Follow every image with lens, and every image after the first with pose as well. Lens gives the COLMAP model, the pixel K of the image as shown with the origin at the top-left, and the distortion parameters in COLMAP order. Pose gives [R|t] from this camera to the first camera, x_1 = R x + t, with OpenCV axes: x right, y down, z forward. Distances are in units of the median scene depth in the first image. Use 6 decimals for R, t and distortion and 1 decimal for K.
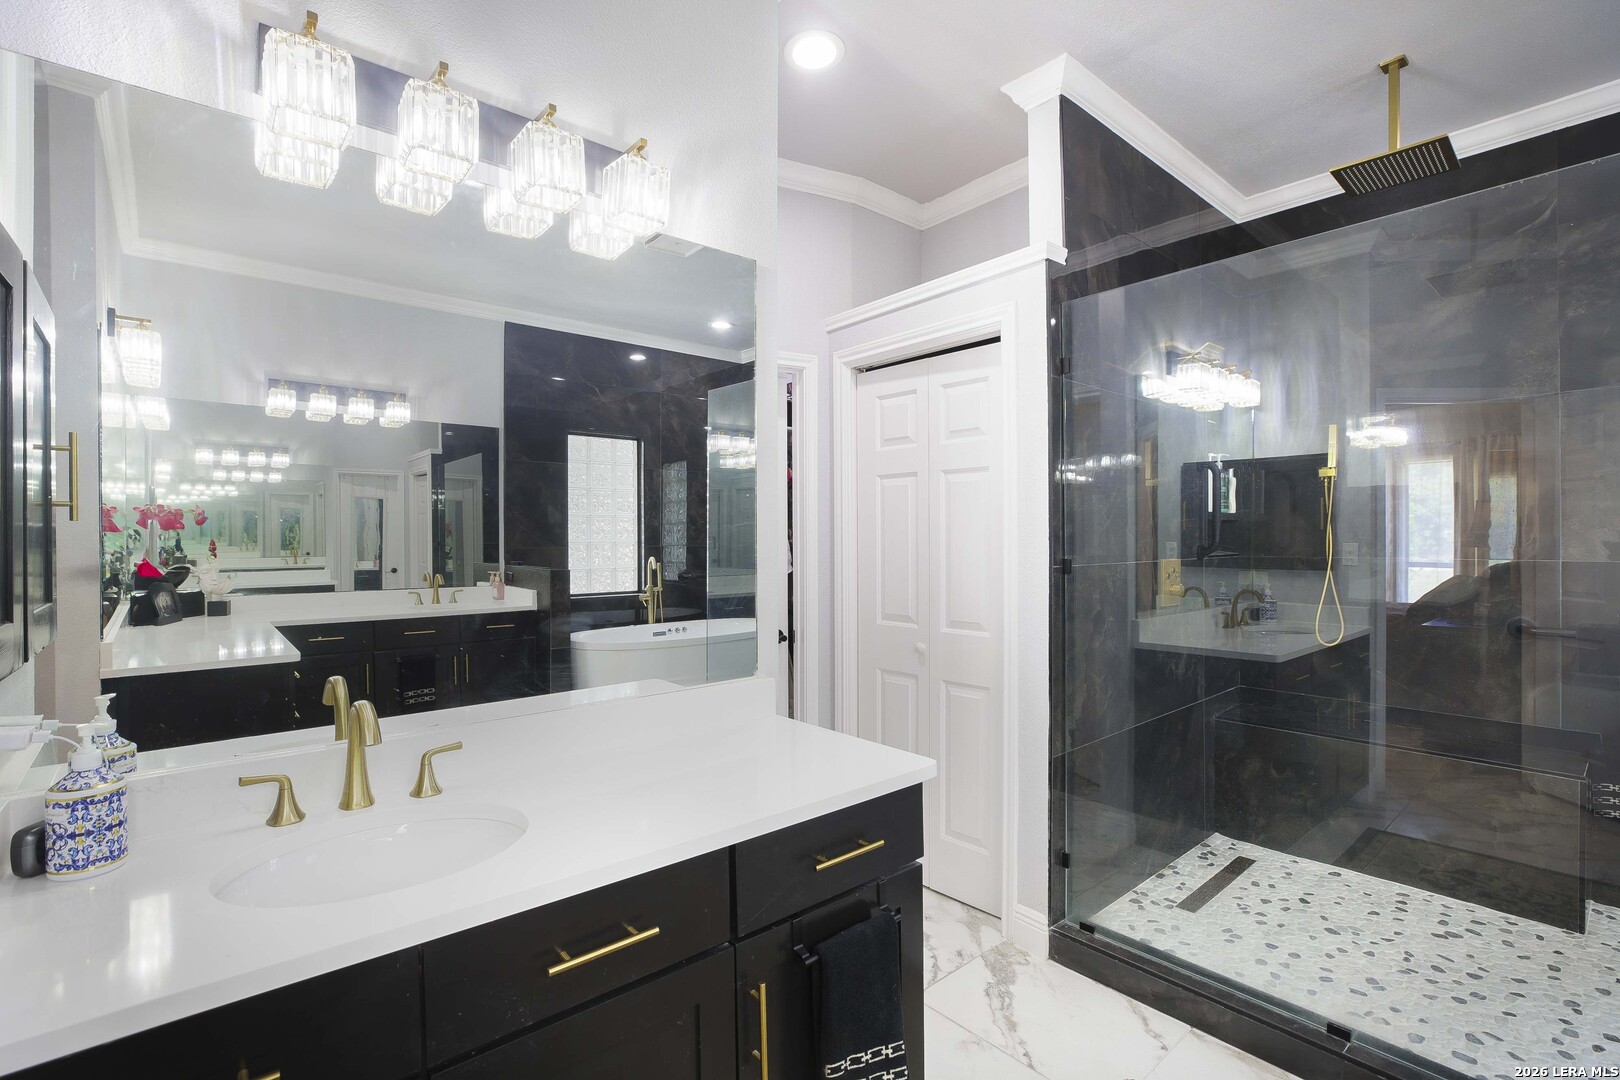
lens RADIAL K [[748.4, 0, 805.3], [0, 748.4, 537.6], [0, 0, 1]] dist [-0.033128, 0.005561]
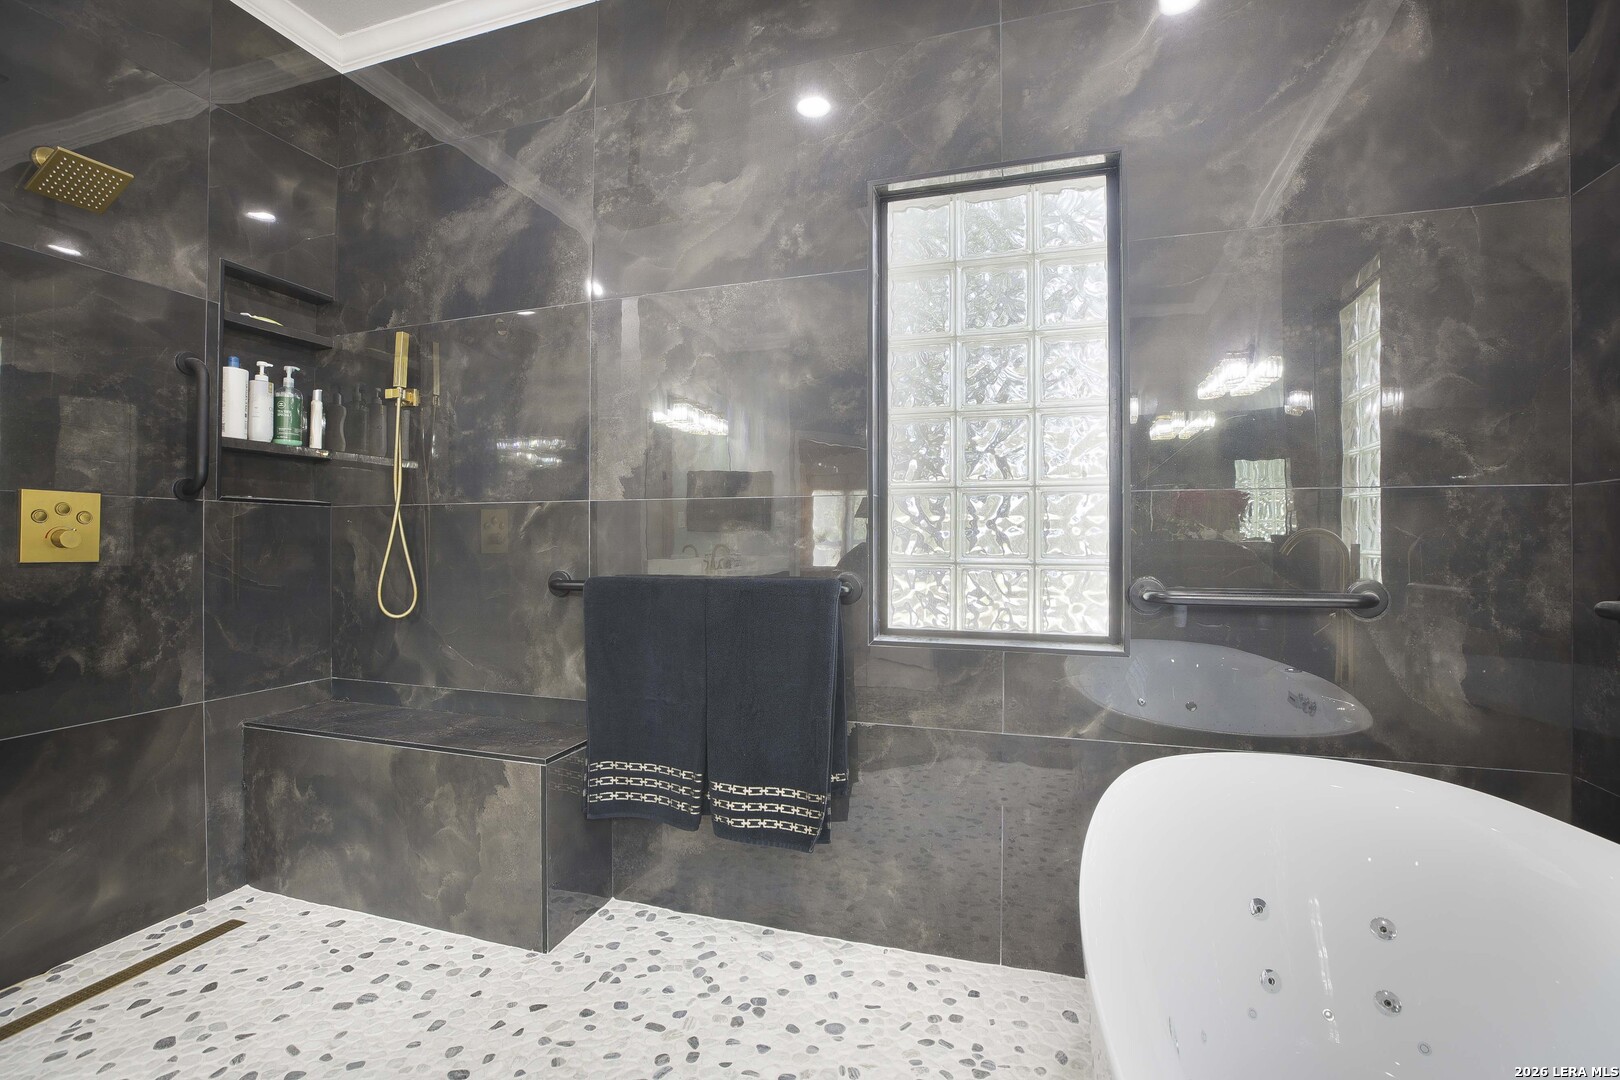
lens RADIAL K [[748.4, 0, 814.7], [0, 748.4, 541.2], [0, 0, 1]] dist [-0.033128, 0.005561]
pose [[0.839218, 0.009768, 0.543707, 0.747022], [-0.007682, 0.999952, -0.006108, 0.077781], [-0.543740, 0.000949, 0.839253, 0.122142]]
